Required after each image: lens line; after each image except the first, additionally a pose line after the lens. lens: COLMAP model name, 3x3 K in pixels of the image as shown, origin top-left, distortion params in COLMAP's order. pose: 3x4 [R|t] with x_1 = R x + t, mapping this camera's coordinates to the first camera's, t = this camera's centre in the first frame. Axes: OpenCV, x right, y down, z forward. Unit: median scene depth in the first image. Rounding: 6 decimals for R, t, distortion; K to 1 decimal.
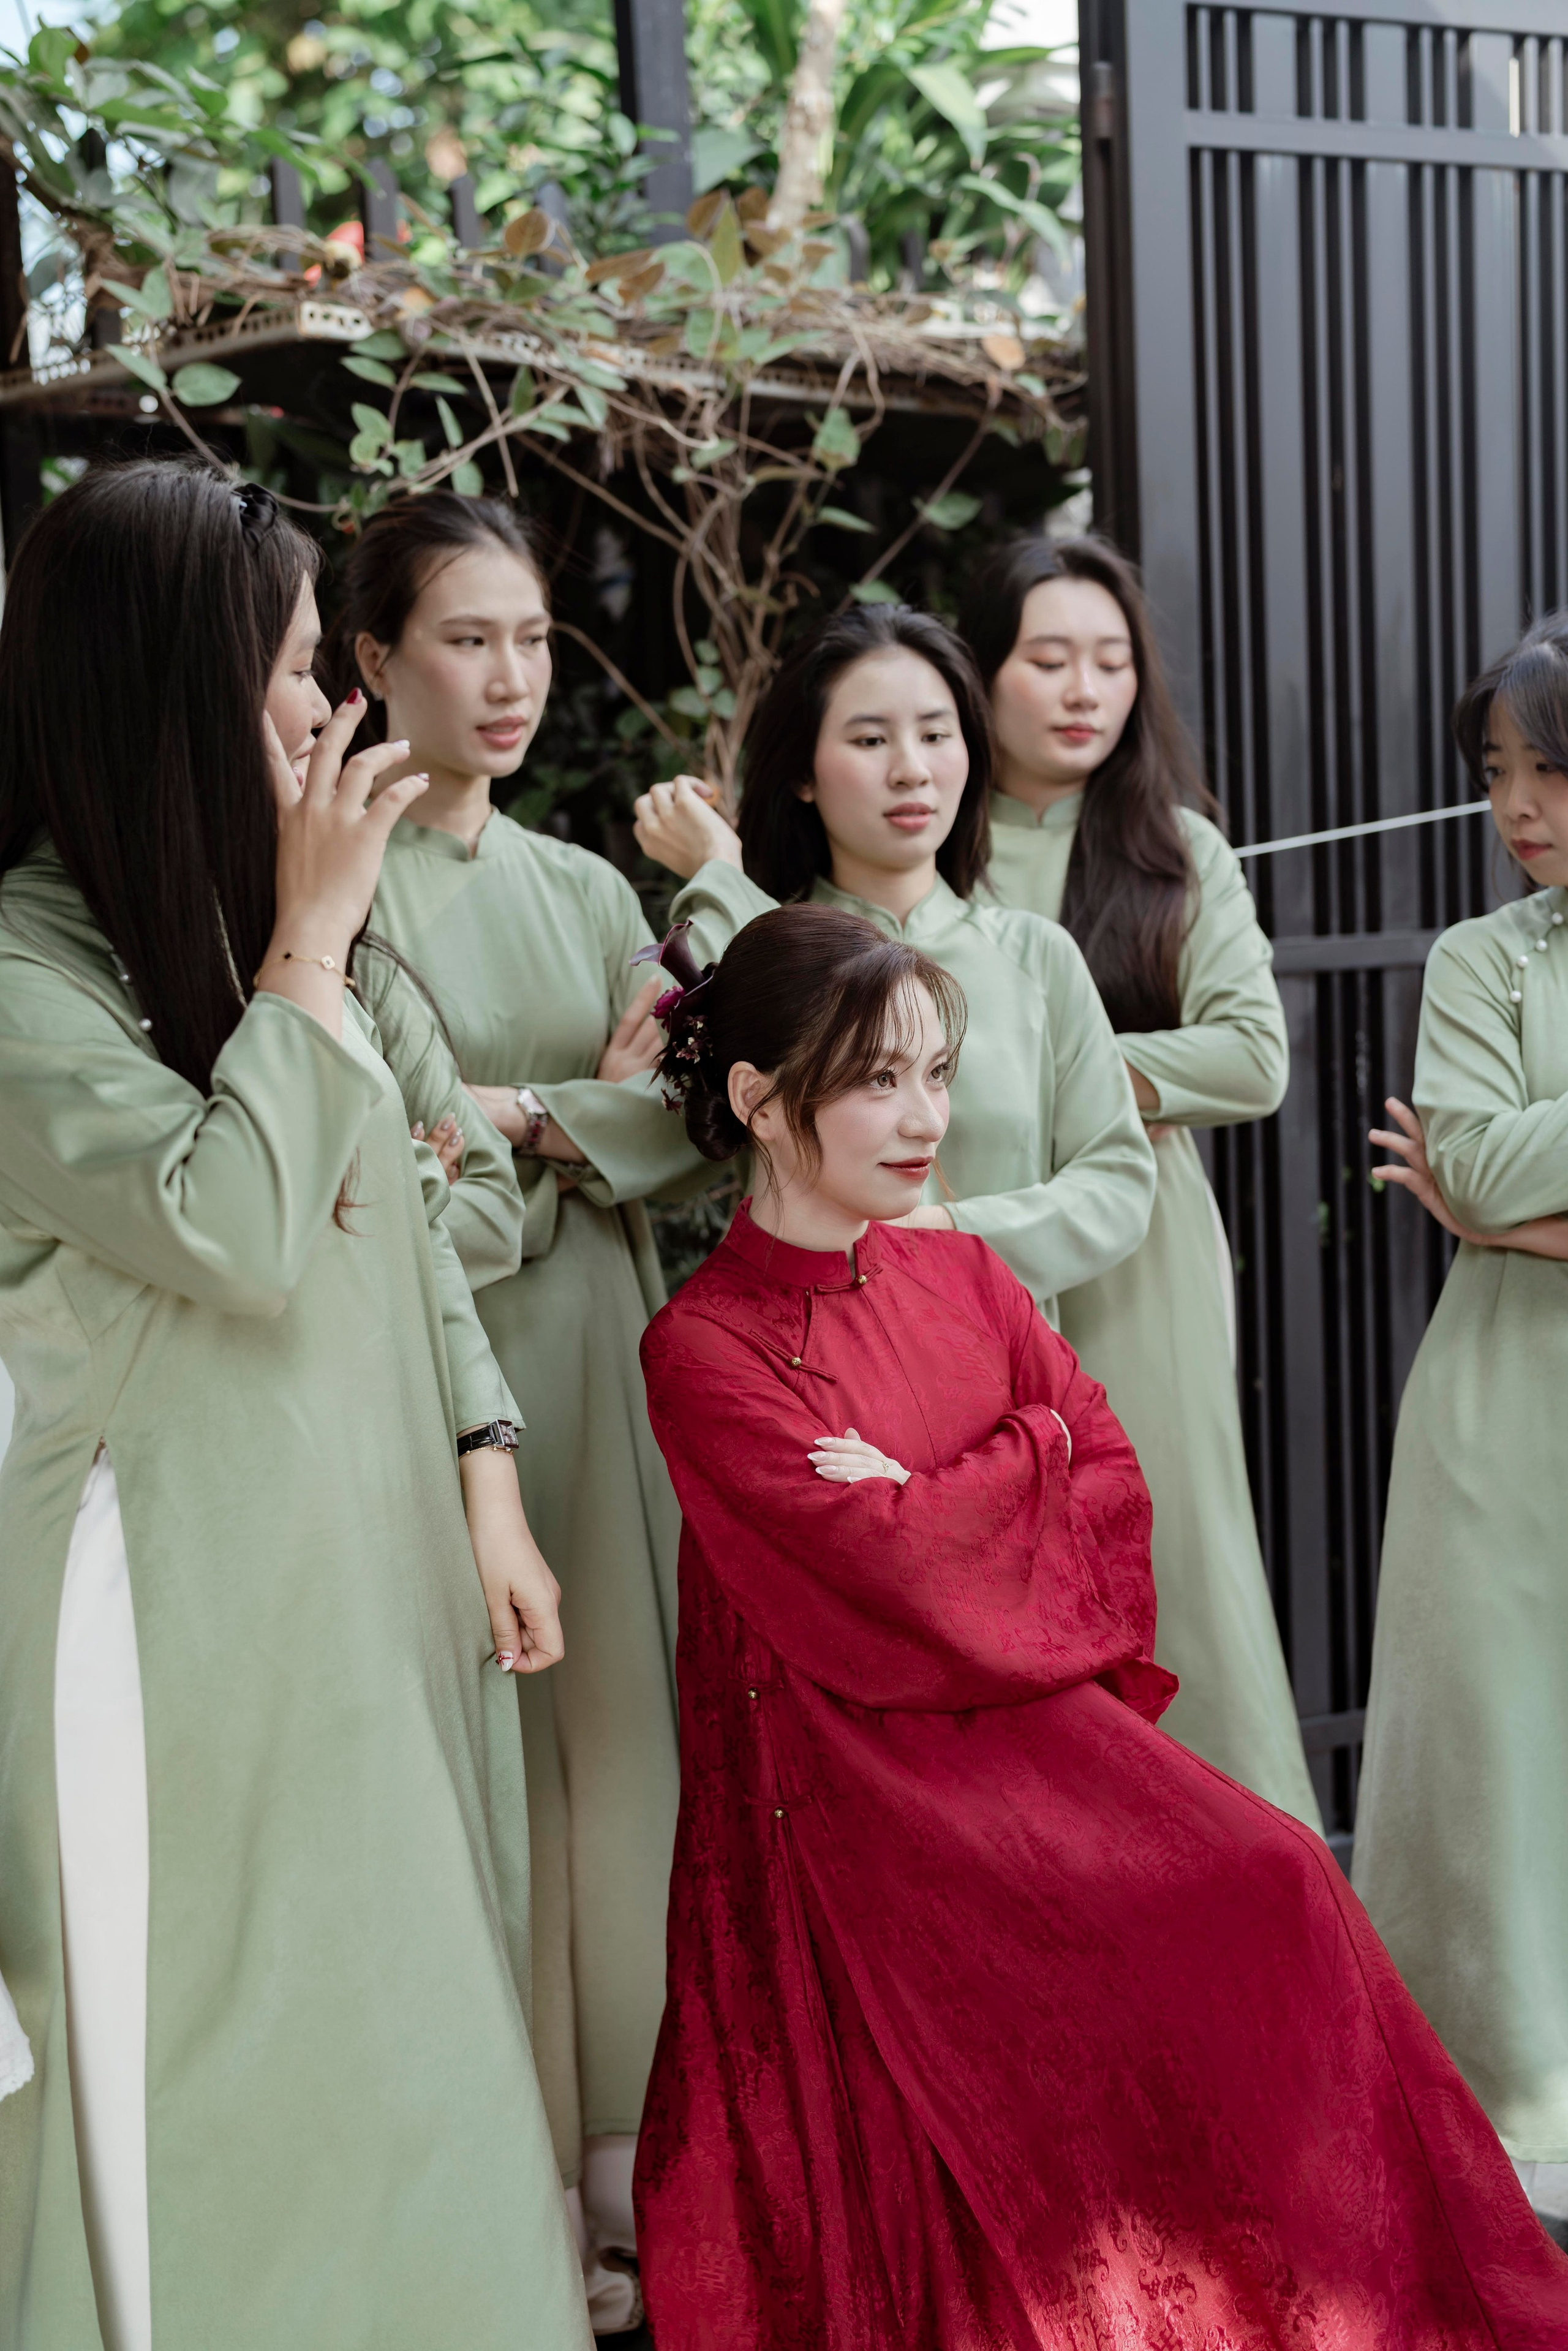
lens RADIAL K [[3408.6, 0, 820.2], [0, 3408.6, 1167.9], [0, 0, 1]] dist [-0.037644, 0.245109]
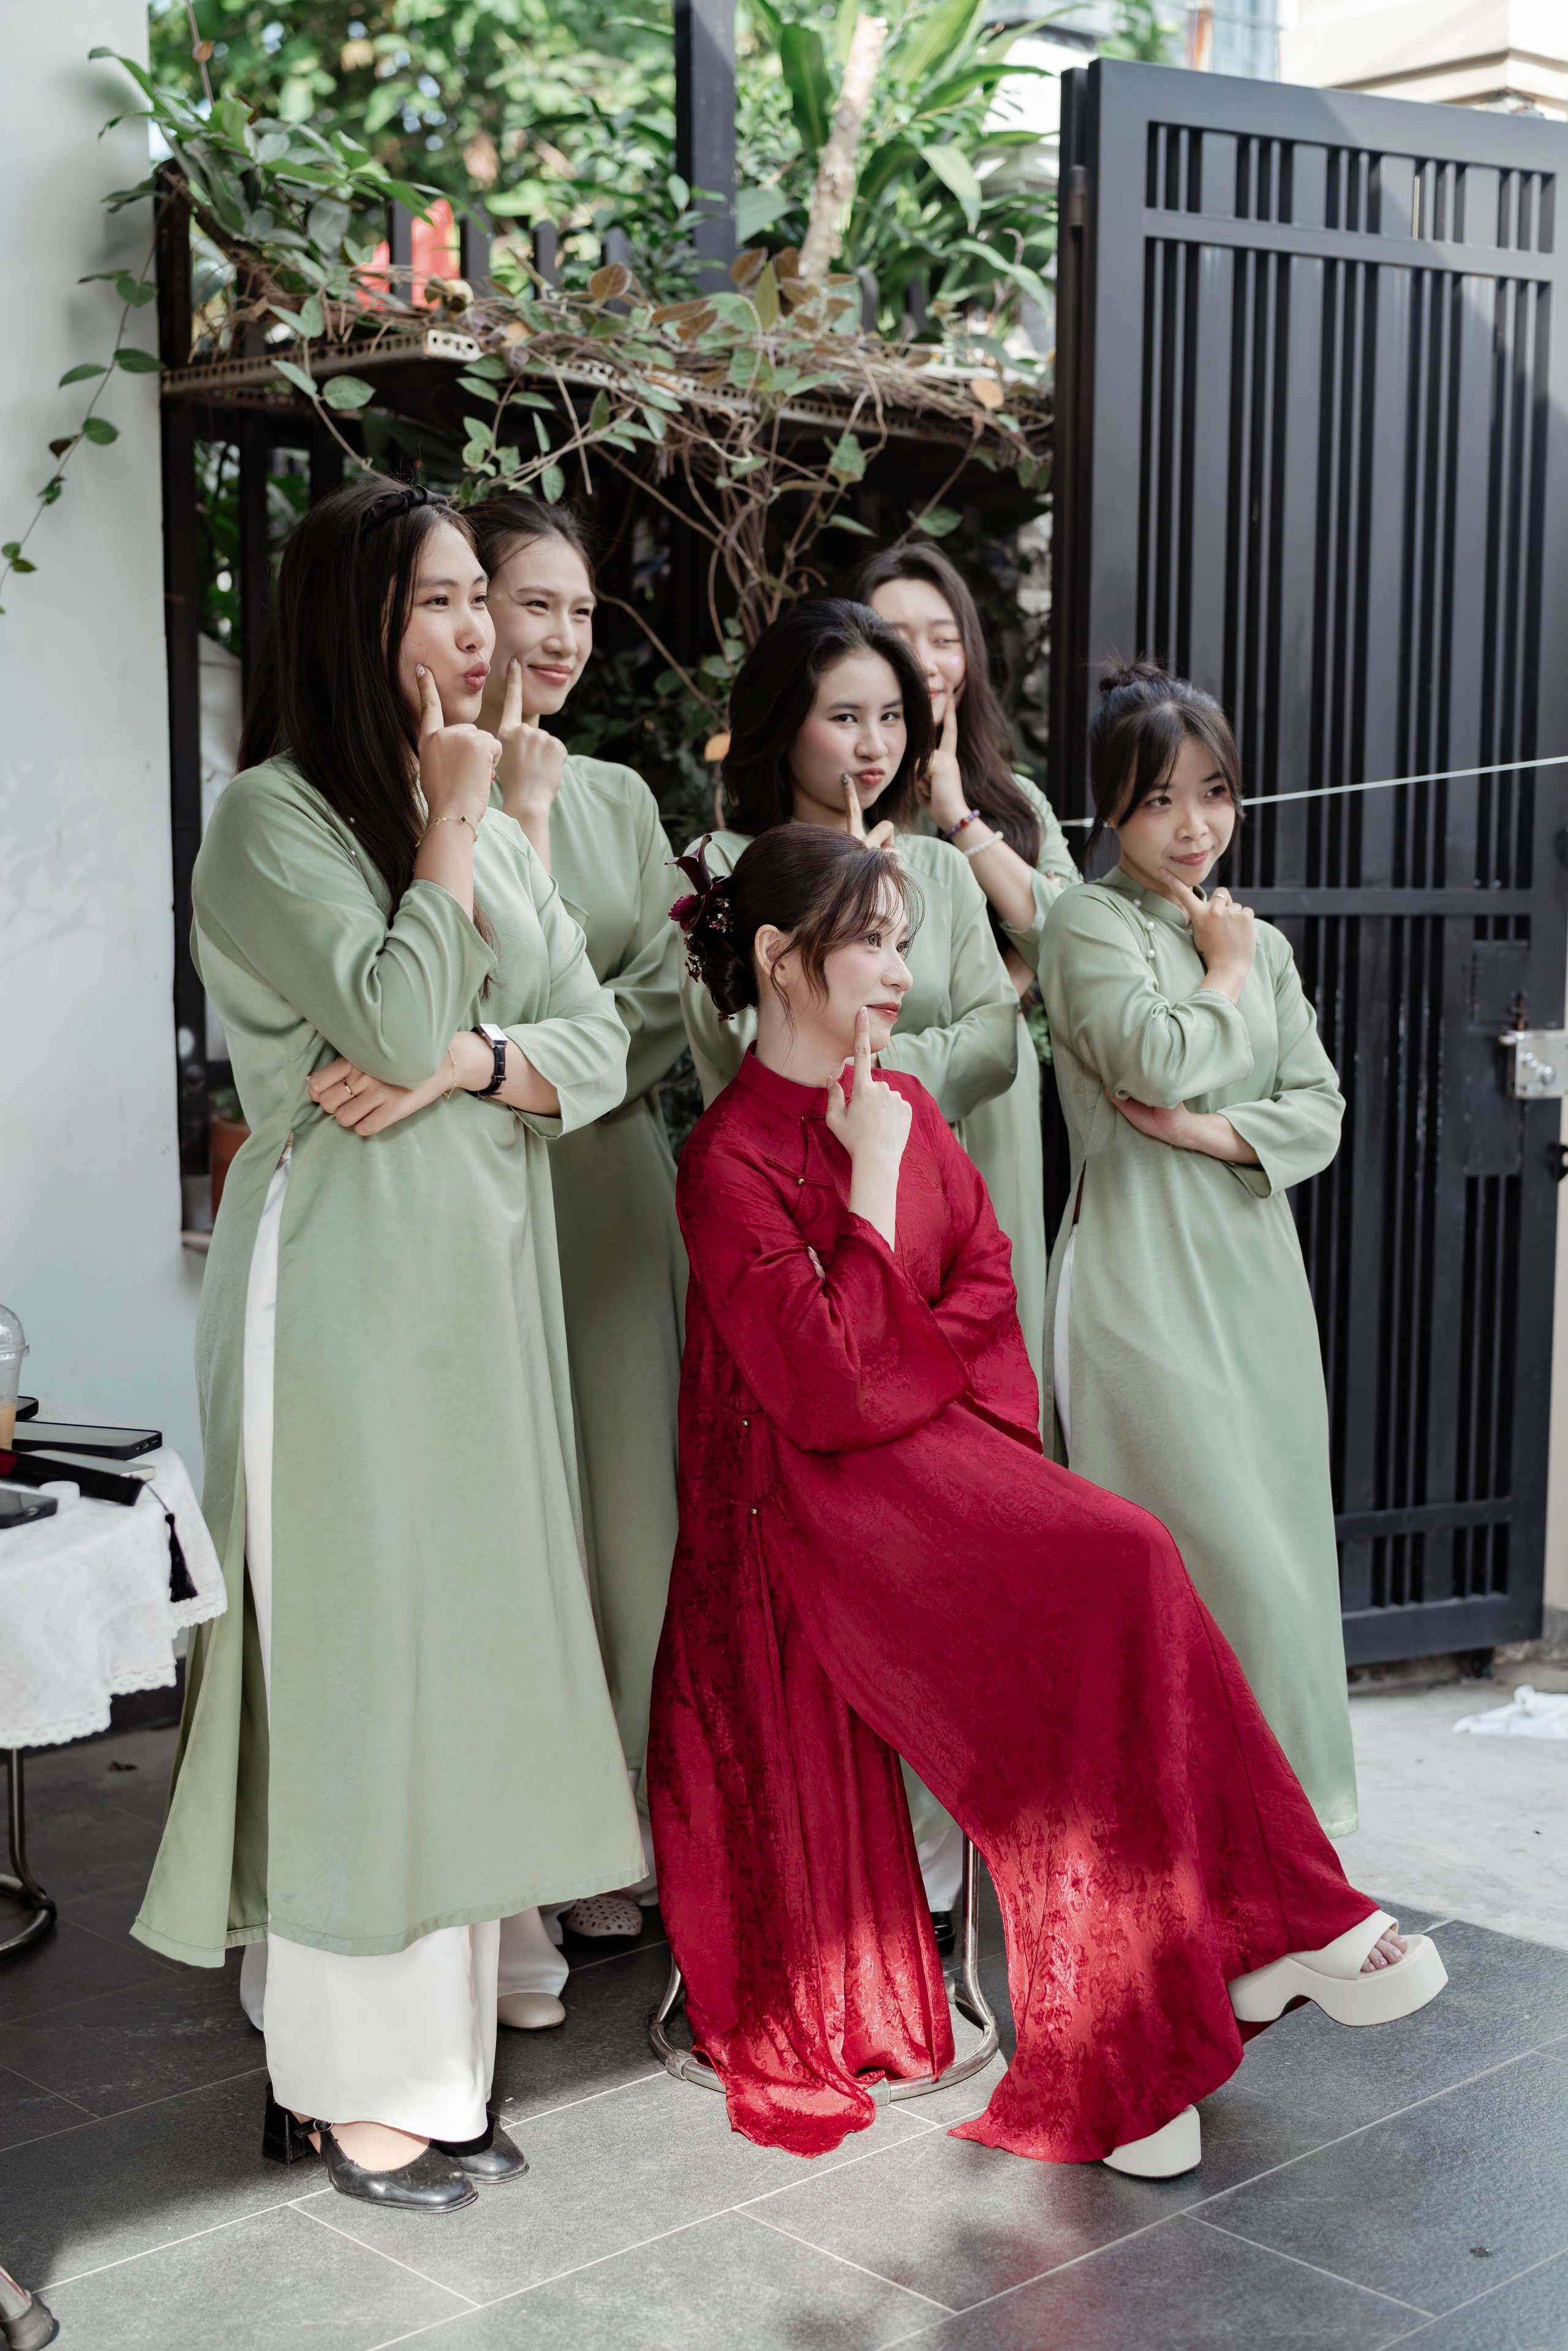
lens RADIAL K [[3408.6, 0, 820.2], [0, 3408.6, 1167.9], [0, 0, 1]] dist [-0.037644, 0.245109]
pose [[0.998636, 0.049871, 0.015472, -0.011077], [-0.049909, 0.998752, 0.002073, 0.037754], [-0.015349, -0.002842, 0.999878, -0.220835]]
